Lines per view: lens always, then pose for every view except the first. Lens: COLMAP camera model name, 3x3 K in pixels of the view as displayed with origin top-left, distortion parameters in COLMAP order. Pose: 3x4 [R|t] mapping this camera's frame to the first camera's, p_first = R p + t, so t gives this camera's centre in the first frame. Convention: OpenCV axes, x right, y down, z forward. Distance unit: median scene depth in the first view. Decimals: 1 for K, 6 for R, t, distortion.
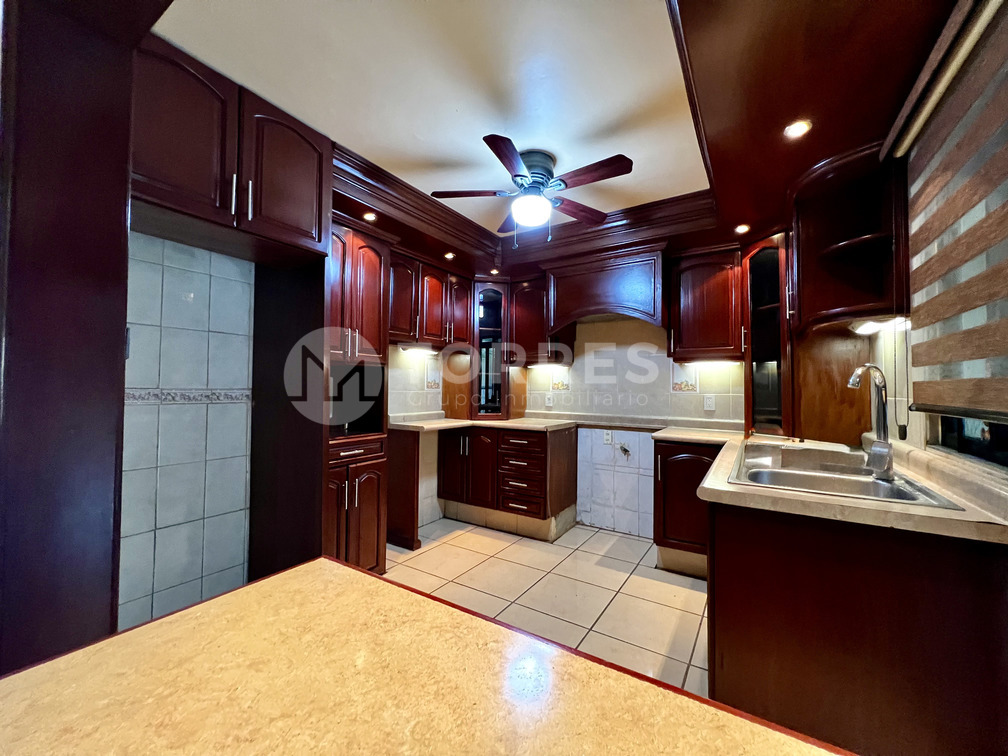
lens RADIAL K [[405.4, 0, 500.8], [0, 405.4, 377.0], [0, 0, 1]] dist [-0.000697, -0.000372]
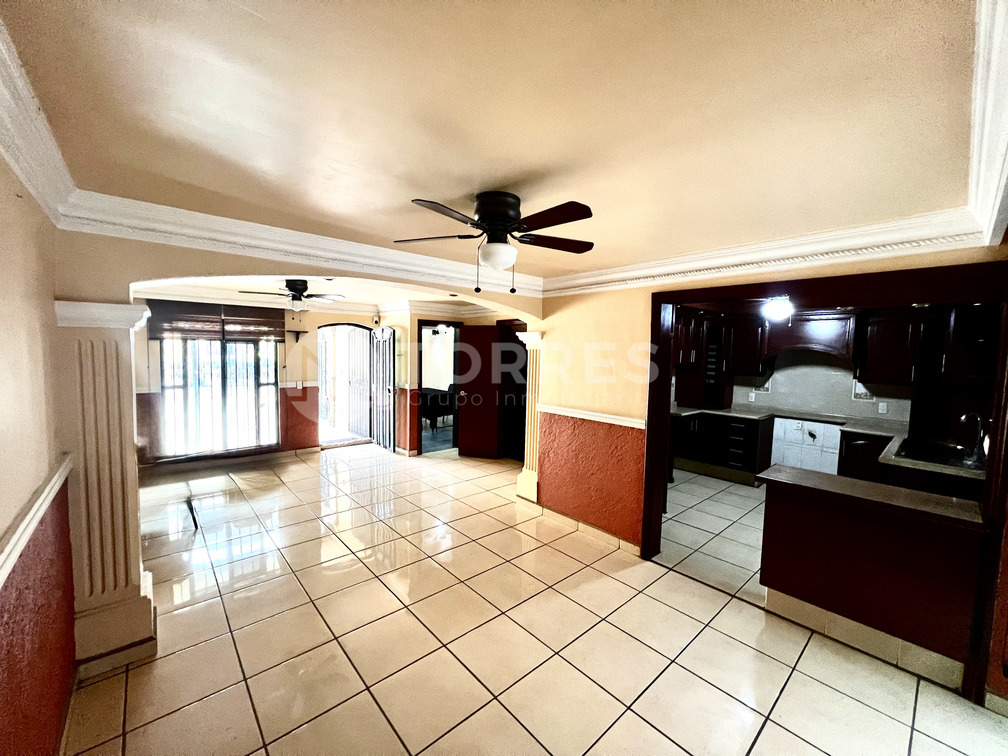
lens RADIAL K [[405.4, 0, 500.8], [0, 405.4, 377.0], [0, 0, 1]] dist [-0.000697, -0.000372]
pose [[0.961591, 0.030872, -0.272745, -0.433790], [-0.008130, 0.996422, 0.084122, -0.162092], [0.274366, -0.078674, 0.958402, -0.802105]]
